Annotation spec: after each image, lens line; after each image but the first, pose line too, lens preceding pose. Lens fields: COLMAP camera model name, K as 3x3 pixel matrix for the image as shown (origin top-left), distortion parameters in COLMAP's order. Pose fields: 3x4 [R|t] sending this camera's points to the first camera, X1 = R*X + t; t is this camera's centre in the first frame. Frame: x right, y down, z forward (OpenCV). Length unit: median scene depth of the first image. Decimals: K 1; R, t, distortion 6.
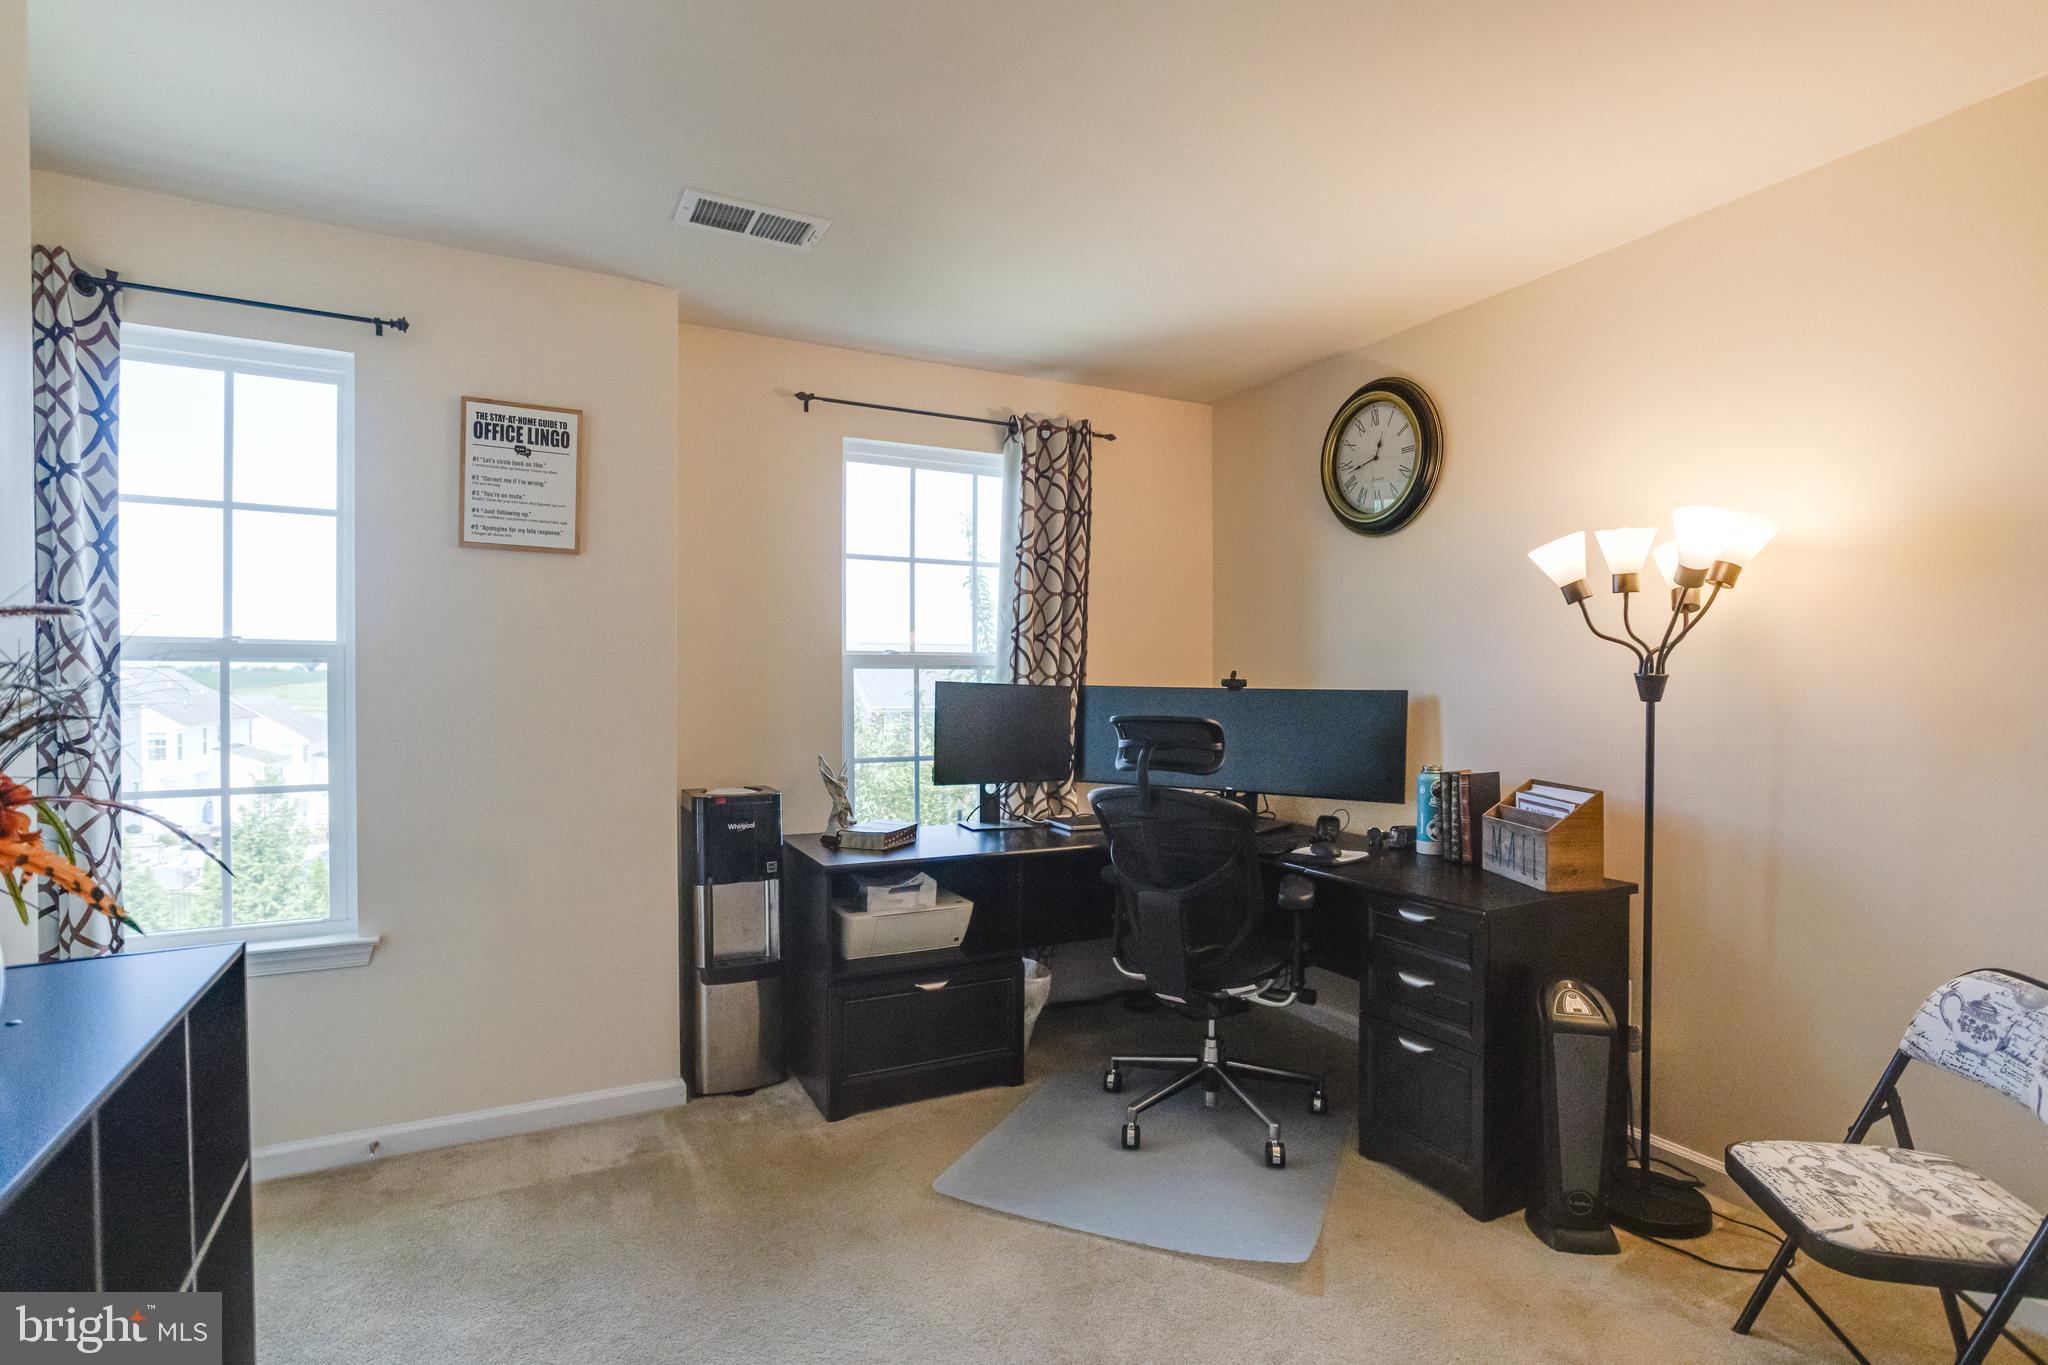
lens RADIAL K [[1012.5, 0, 1032.2], [0, 1012.5, 692.7], [0, 0, 1]] dist [-0.003743, 0.002806]
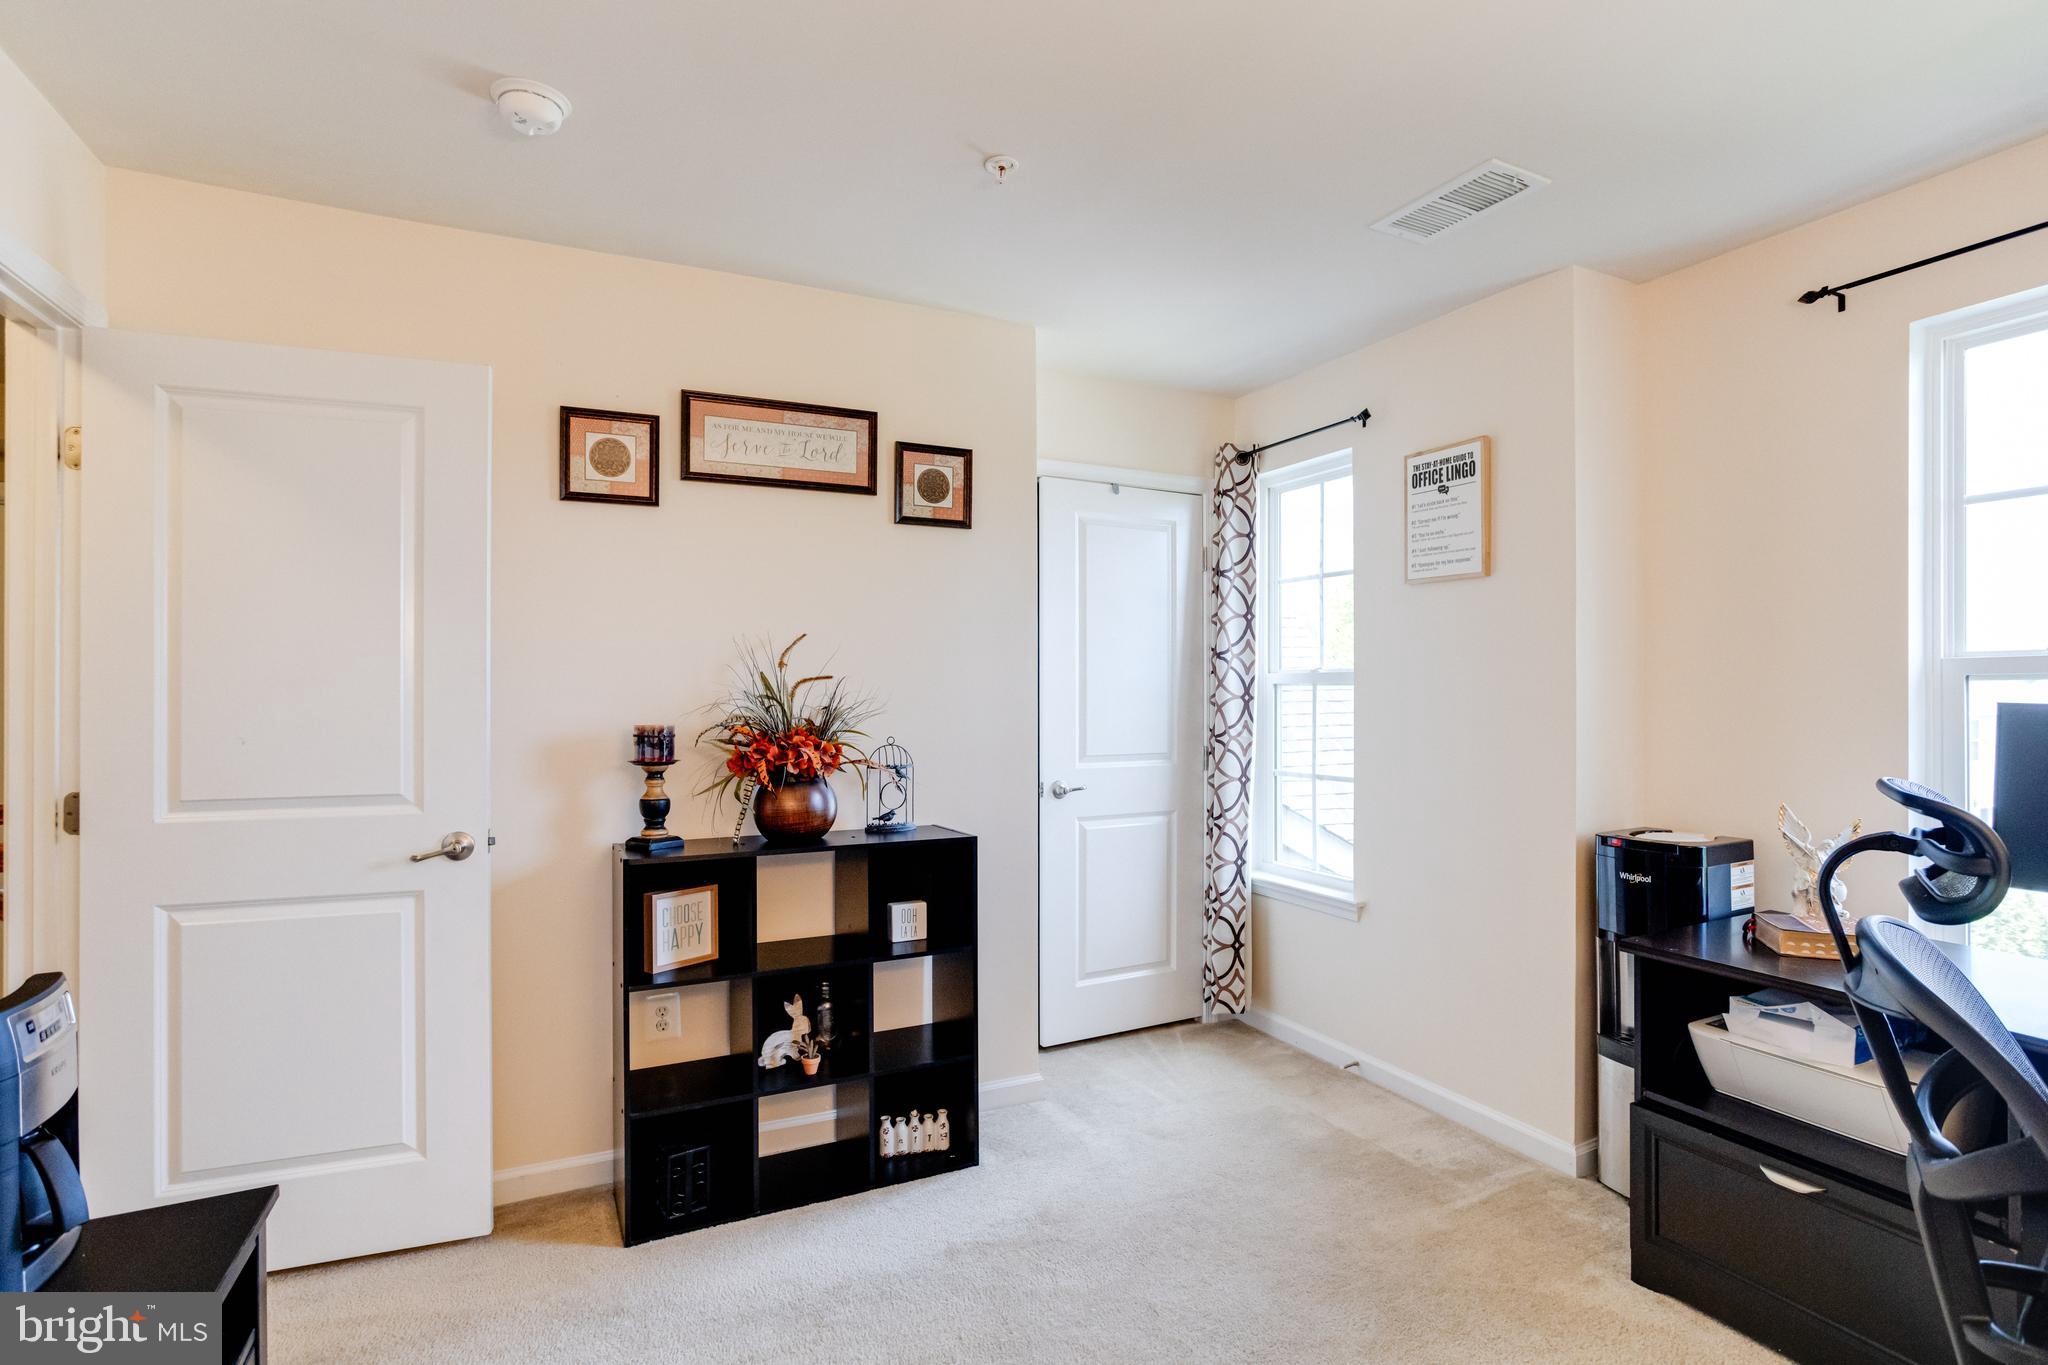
lens RADIAL K [[1012.5, 0, 1035.6], [0, 1012.5, 688.6], [0, 0, 1]] dist [-0.003743, 0.002806]
pose [[-0.023078, -0.004751, -0.999722, 0.602065], [-0.005787, 0.999973, -0.004619, -0.016262], [0.999717, 0.005679, -0.023105, 0.589416]]
